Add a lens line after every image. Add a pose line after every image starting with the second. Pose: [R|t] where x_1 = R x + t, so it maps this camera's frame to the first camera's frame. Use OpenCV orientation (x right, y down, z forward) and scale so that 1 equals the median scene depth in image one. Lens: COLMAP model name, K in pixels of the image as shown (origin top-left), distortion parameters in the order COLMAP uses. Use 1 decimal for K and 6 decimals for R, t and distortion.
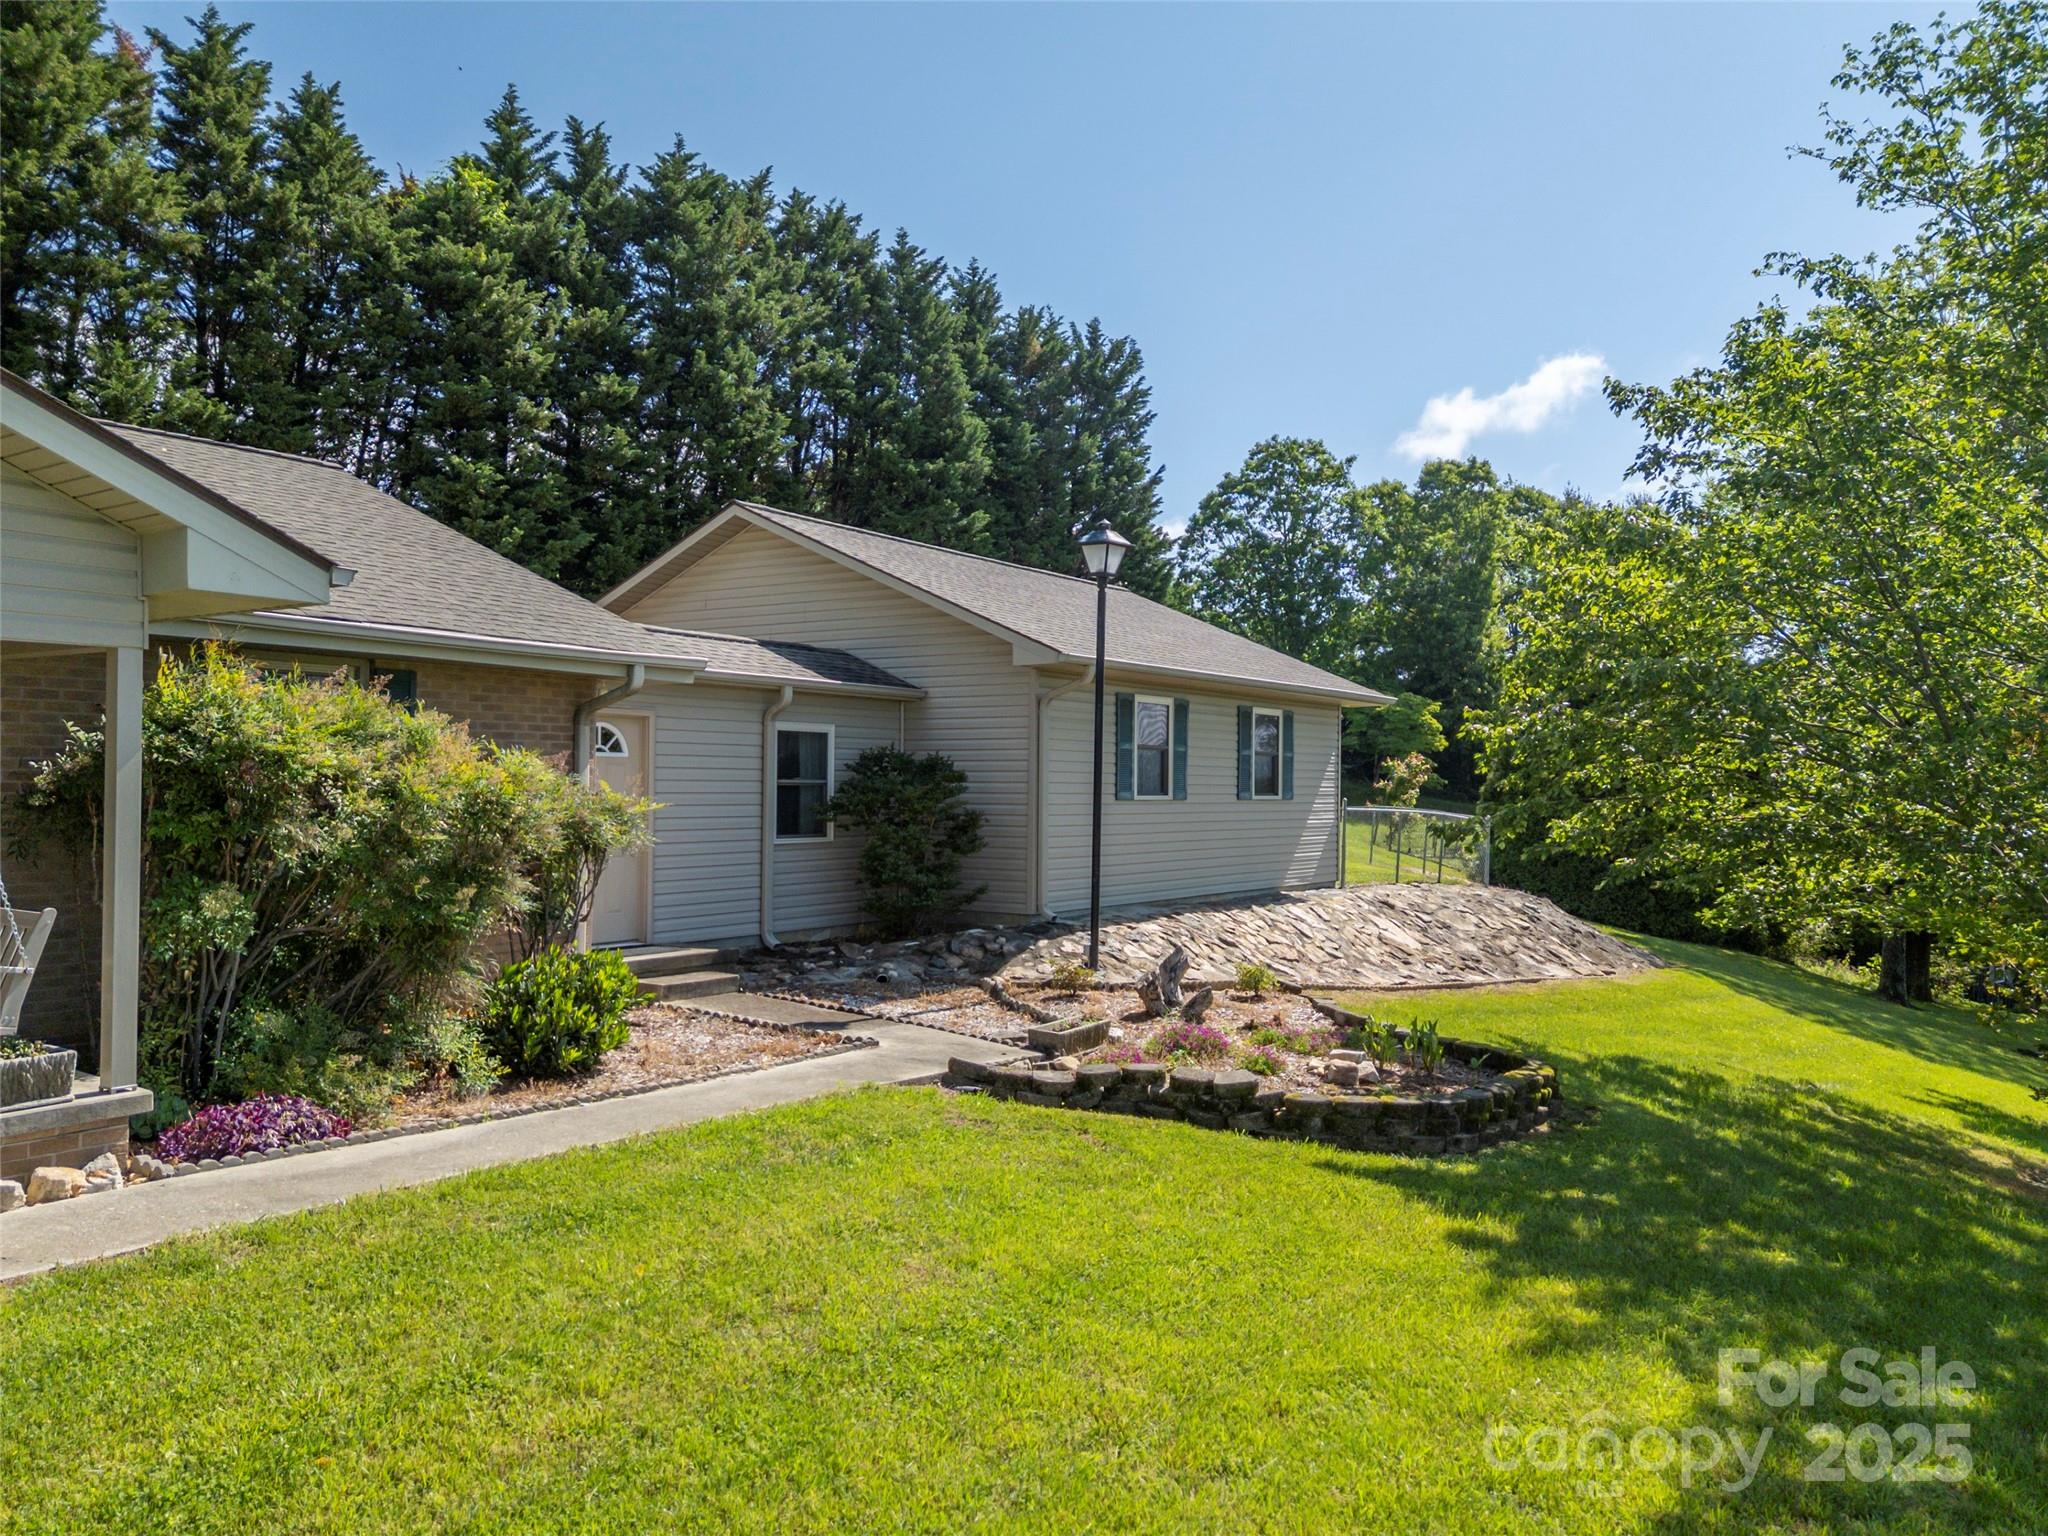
lens RADIAL K [[1494.0, 0, 1016.7], [0, 1494.0, 751.8], [0, 0, 1]] dist [0.069540, -0.057884]
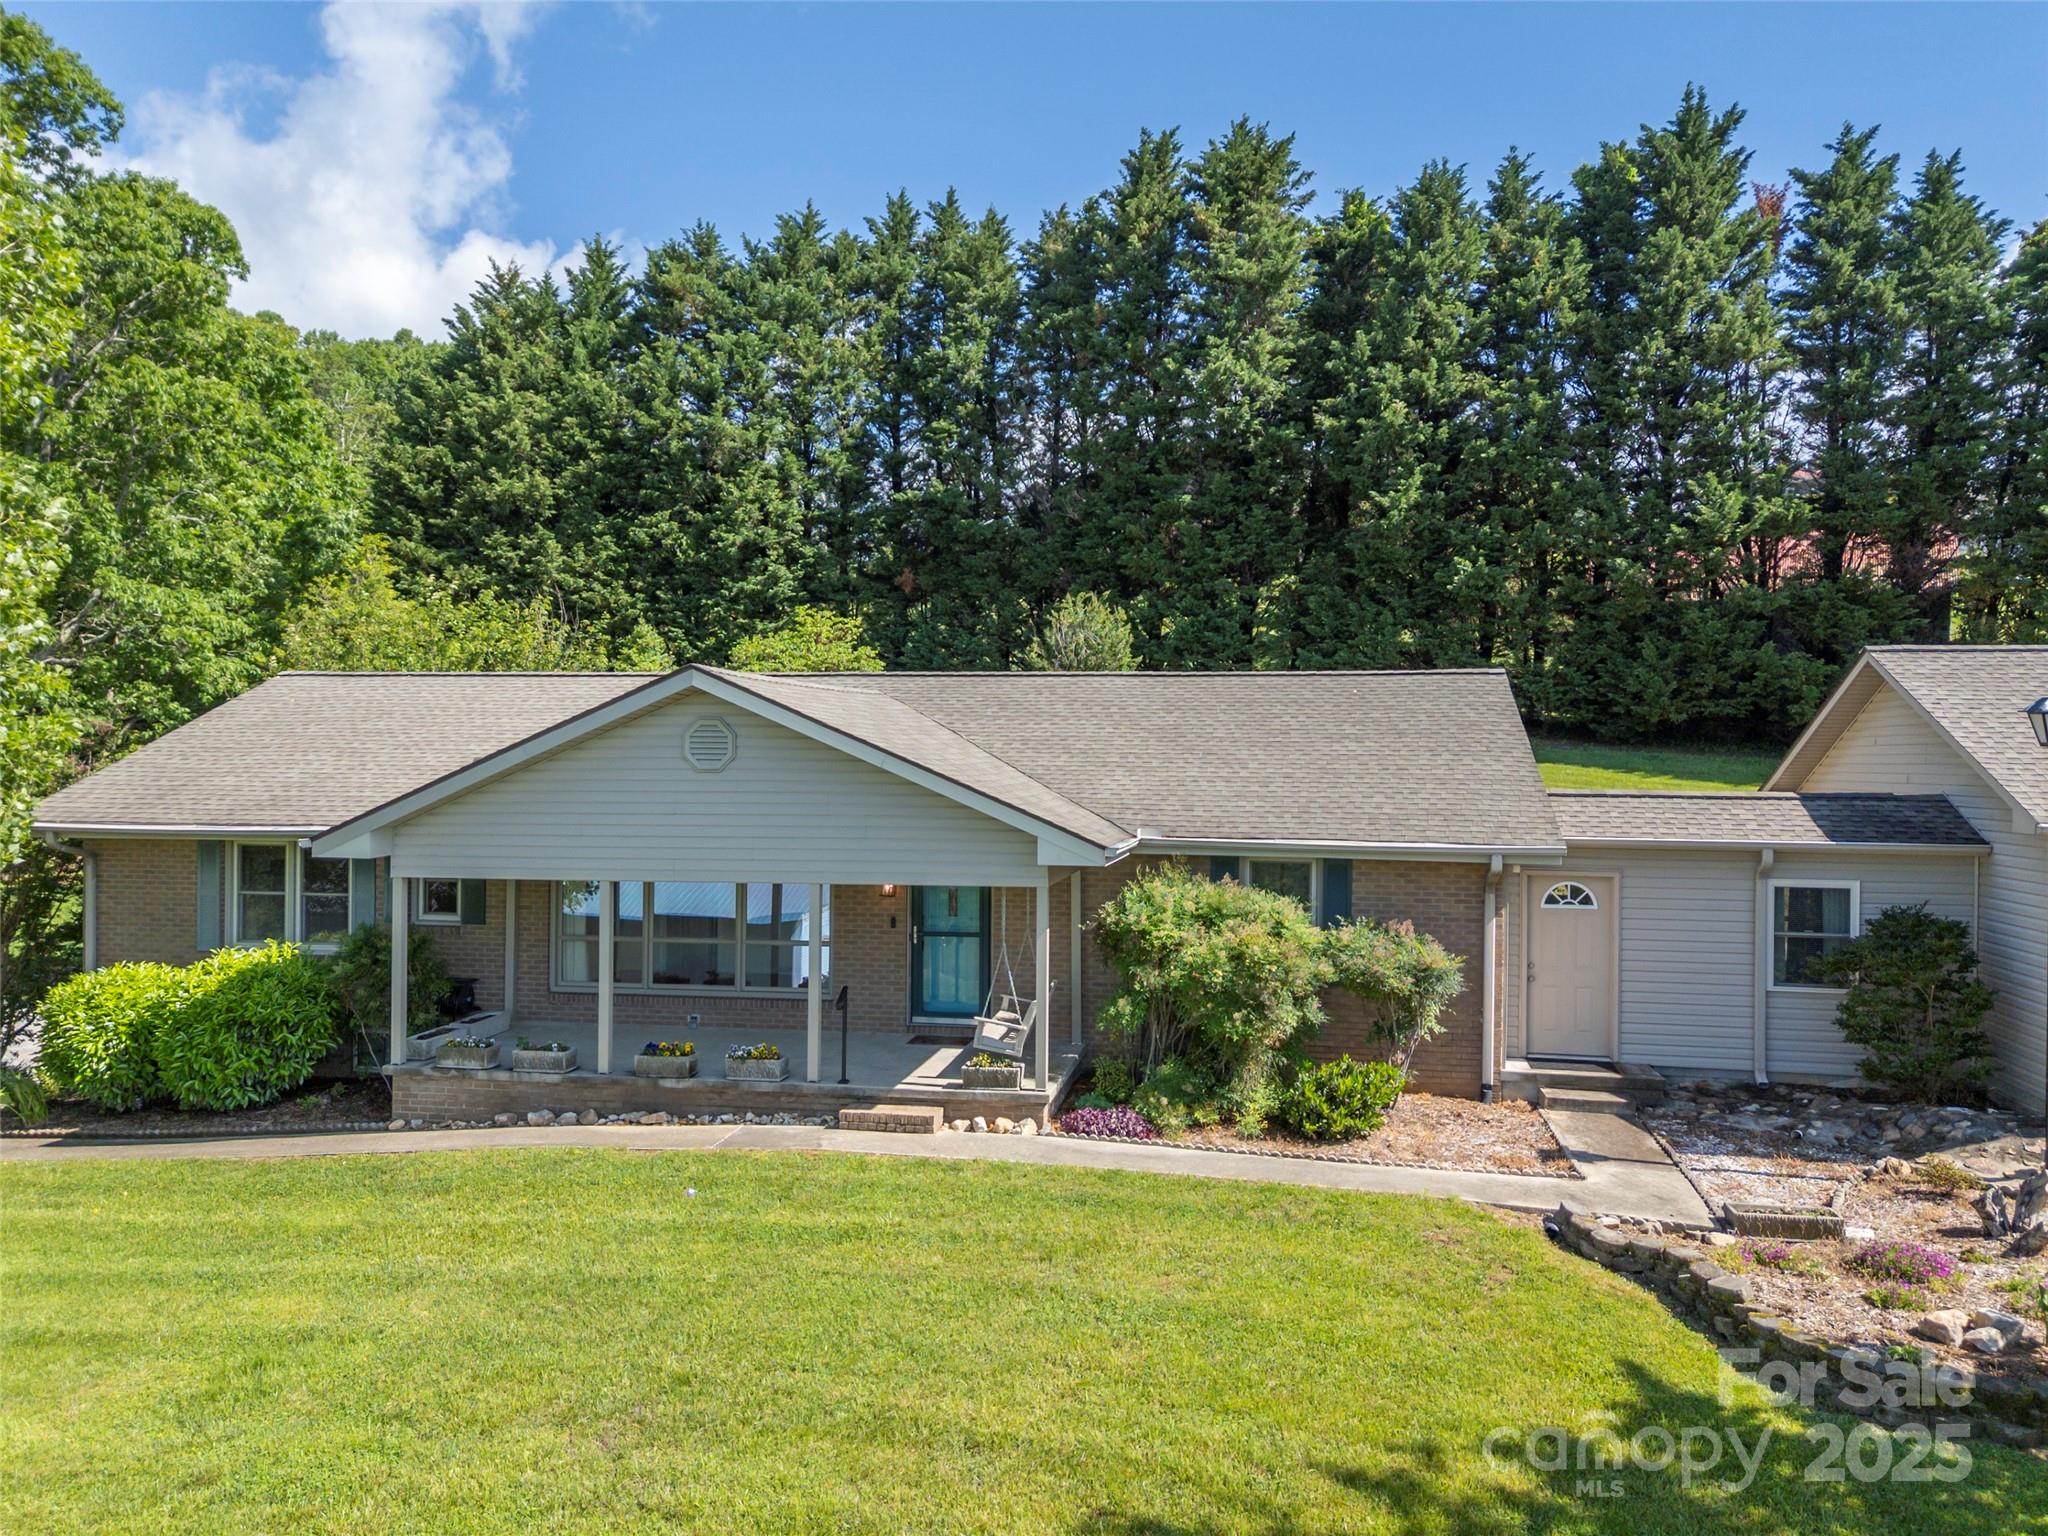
lens RADIAL K [[1494.0, 0, 1077.5], [0, 1494.0, 767.9], [0, 0, 1]] dist [0.069540, -0.057884]
pose [[0.438810, 0.004392, -0.898569, 0.654927], [0.008803, 0.999919, 0.009186, -0.124471], [0.898537, -0.011941, 0.438736, 0.054727]]
